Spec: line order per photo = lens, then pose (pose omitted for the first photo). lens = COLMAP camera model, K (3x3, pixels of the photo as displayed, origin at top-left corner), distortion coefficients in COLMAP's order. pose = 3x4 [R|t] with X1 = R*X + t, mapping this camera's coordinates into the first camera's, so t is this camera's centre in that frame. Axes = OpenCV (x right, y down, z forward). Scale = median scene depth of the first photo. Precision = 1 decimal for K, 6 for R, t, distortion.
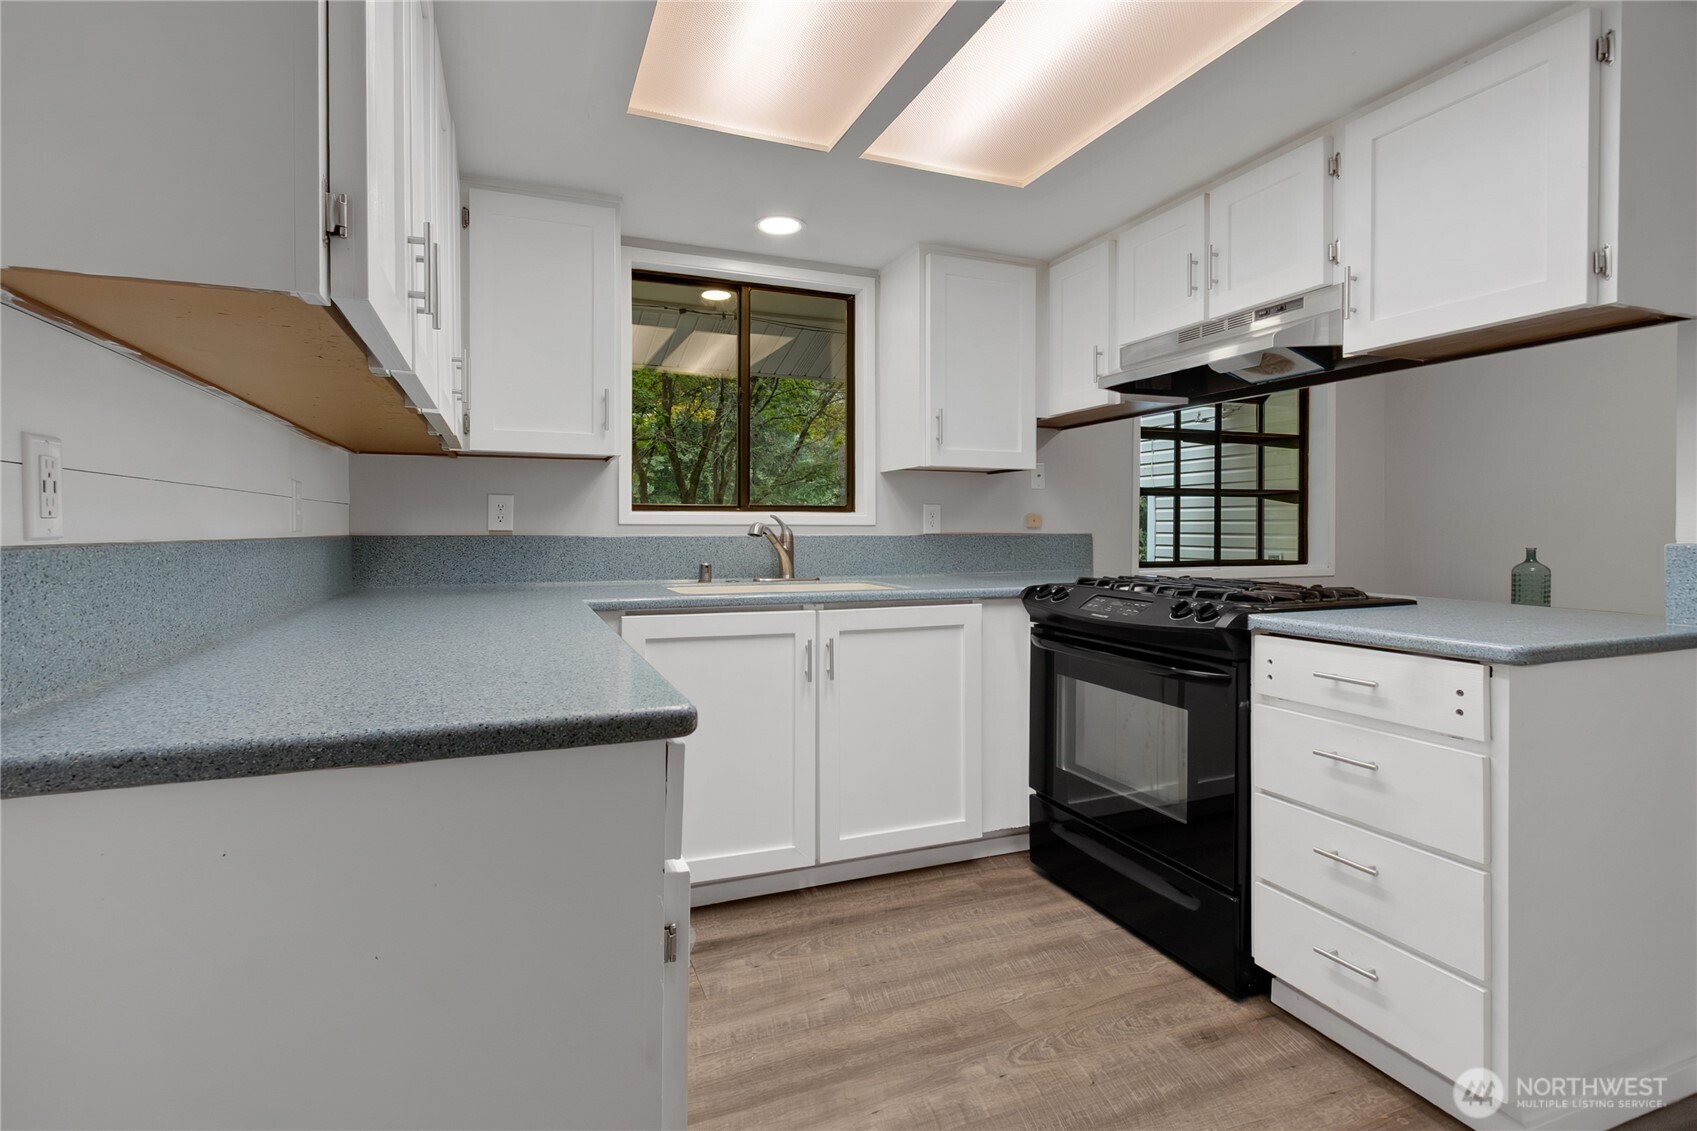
lens RADIAL K [[761.8, 0, 844.2], [0, 761.8, 533.4], [0, 0, 1]] dist [0.001588, -0.000203]
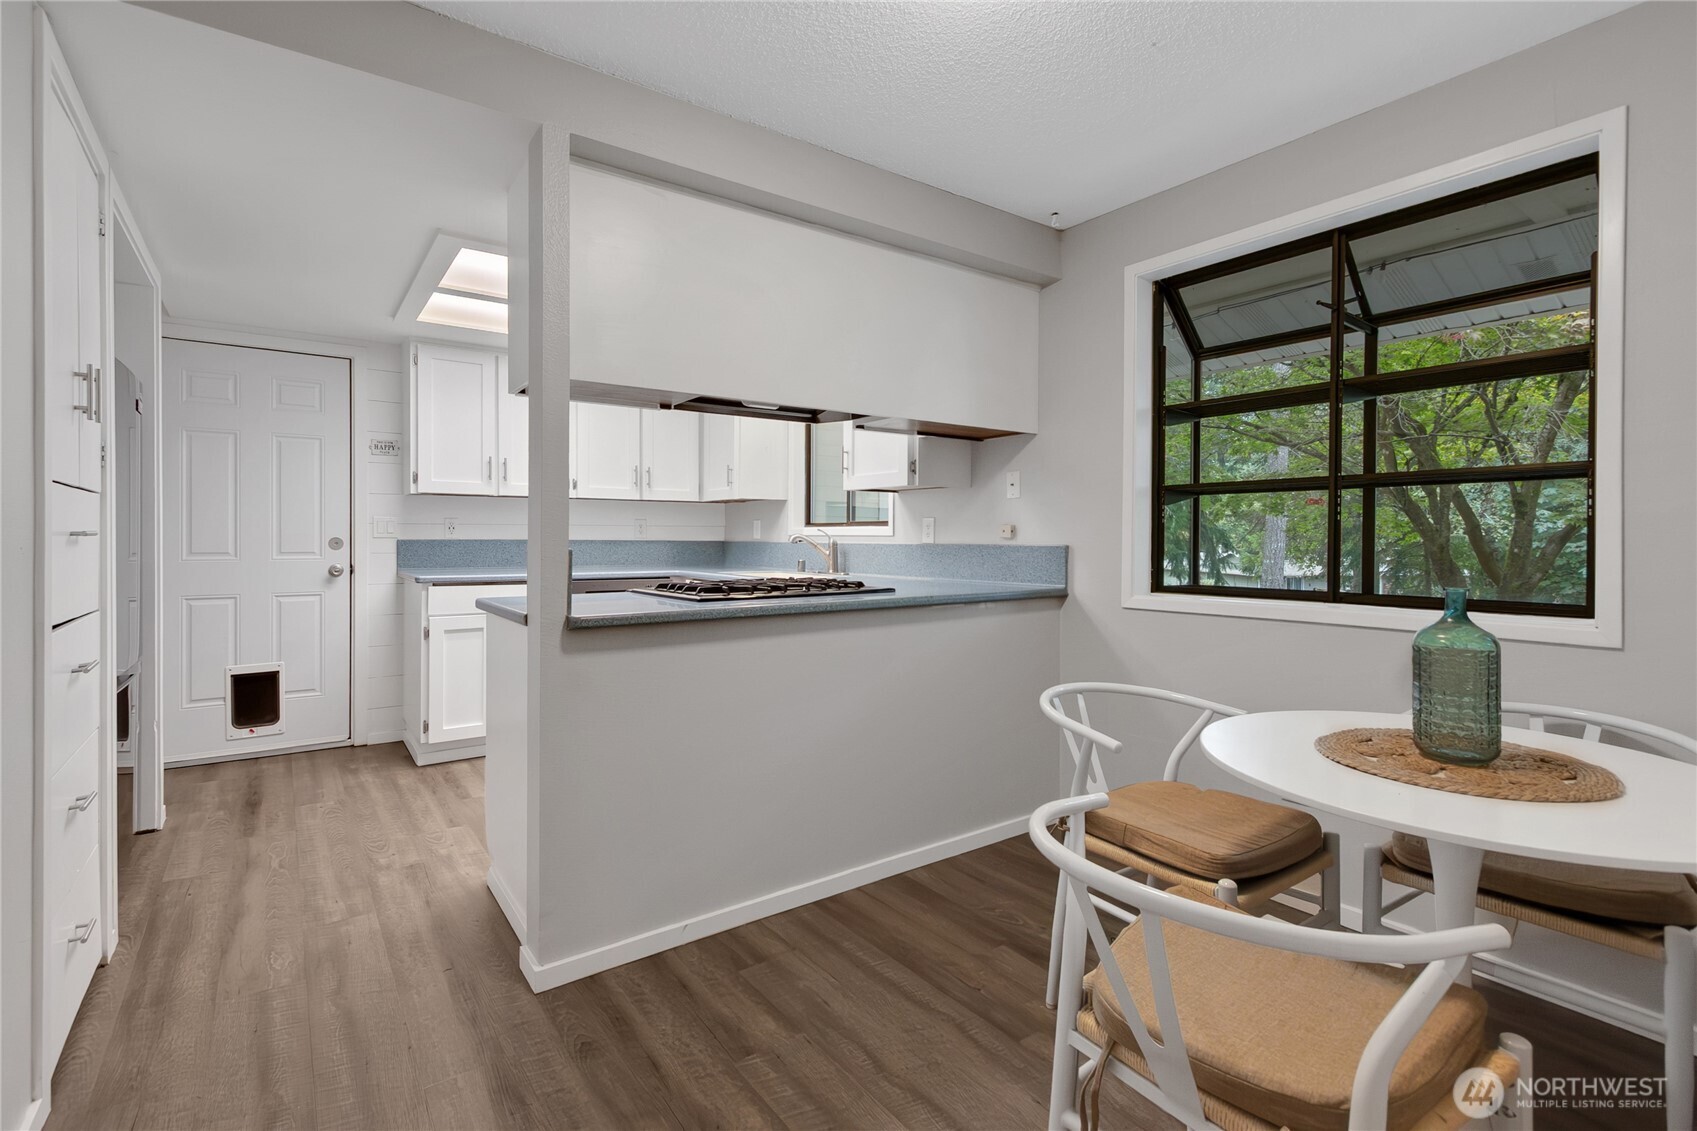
lens RADIAL K [[785.0, 0, 840.4], [0, 785.0, 540.8], [0, 0, 1]] dist [0.001443, -0.000473]
pose [[0.259701, 0.001301, -0.965688, 1.507381], [-0.017067, 0.999849, -0.003243, 0.003775], [0.965538, 0.017324, 0.259684, 0.686444]]
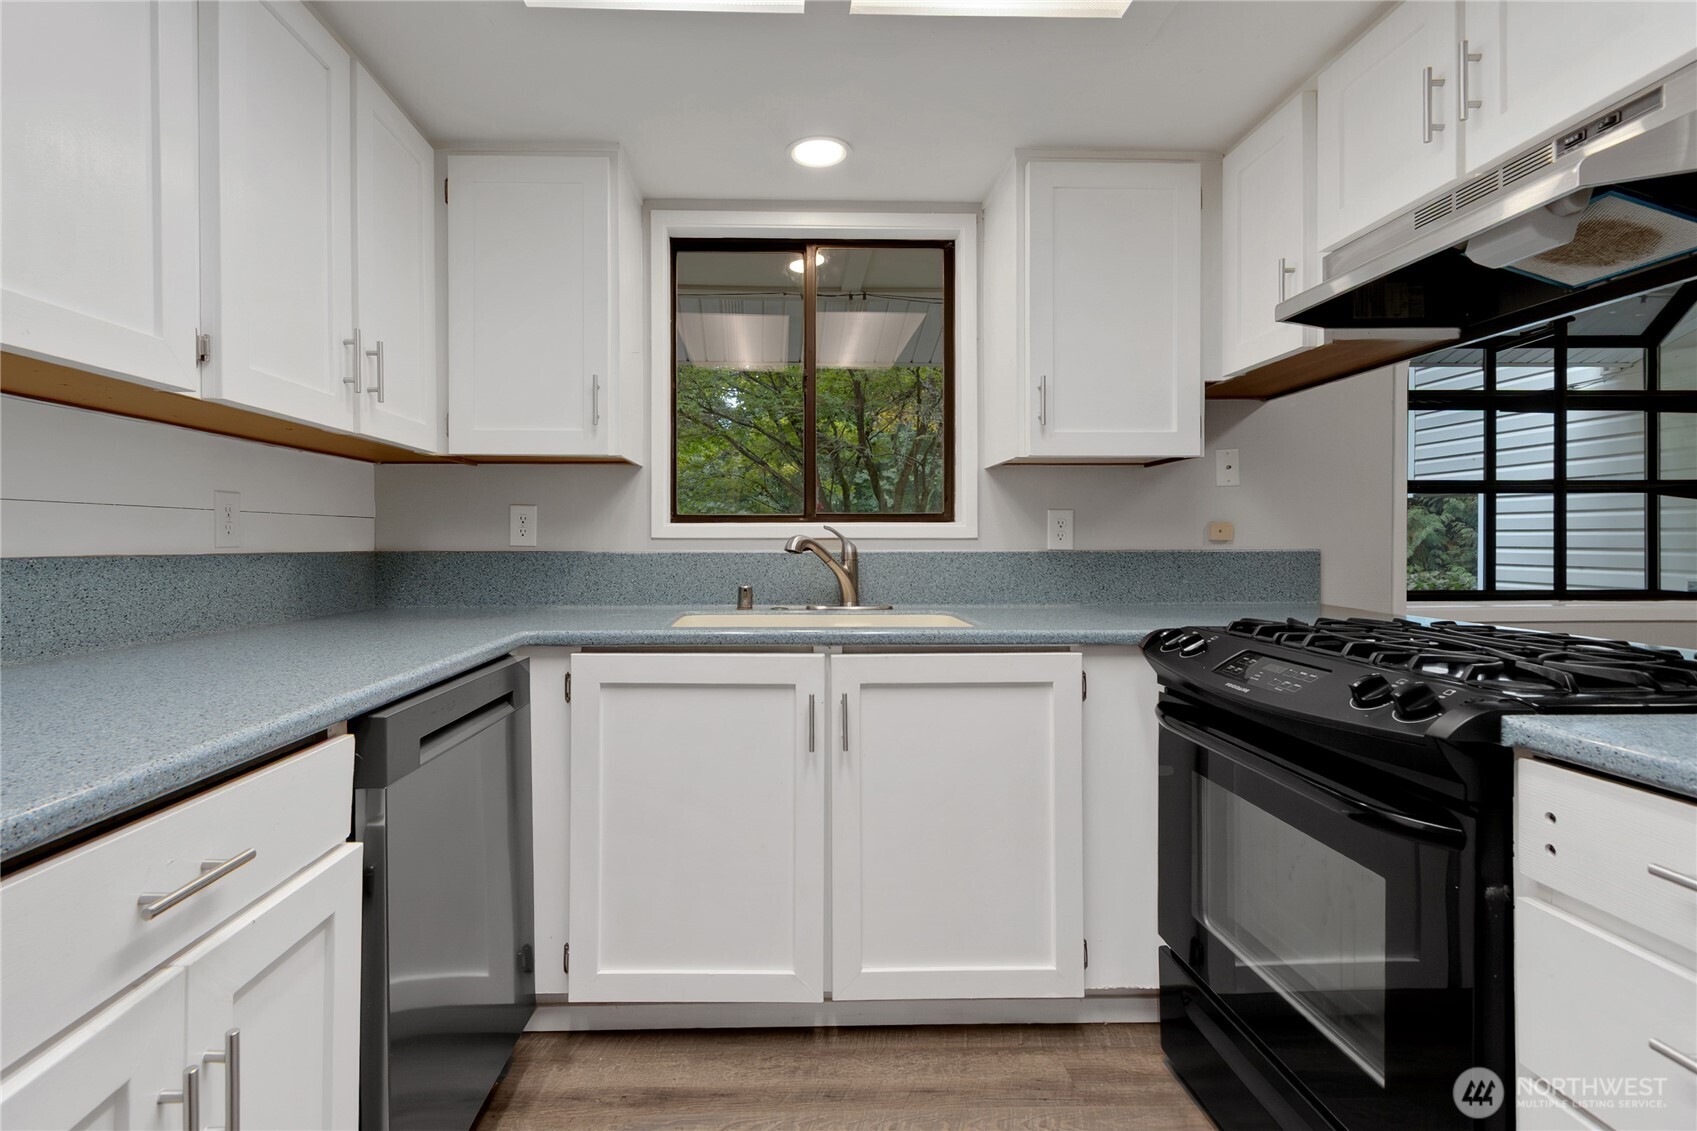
lens RADIAL K [[785.0, 0, 840.4], [0, 785.0, 540.8], [0, 0, 1]] dist [0.001443, -0.000473]
pose [[0.944170, -0.002211, -0.329451, 0.201659], [-0.000597, 0.999964, -0.008423, -0.002073], [0.329458, 0.008149, 0.944135, 0.257111]]
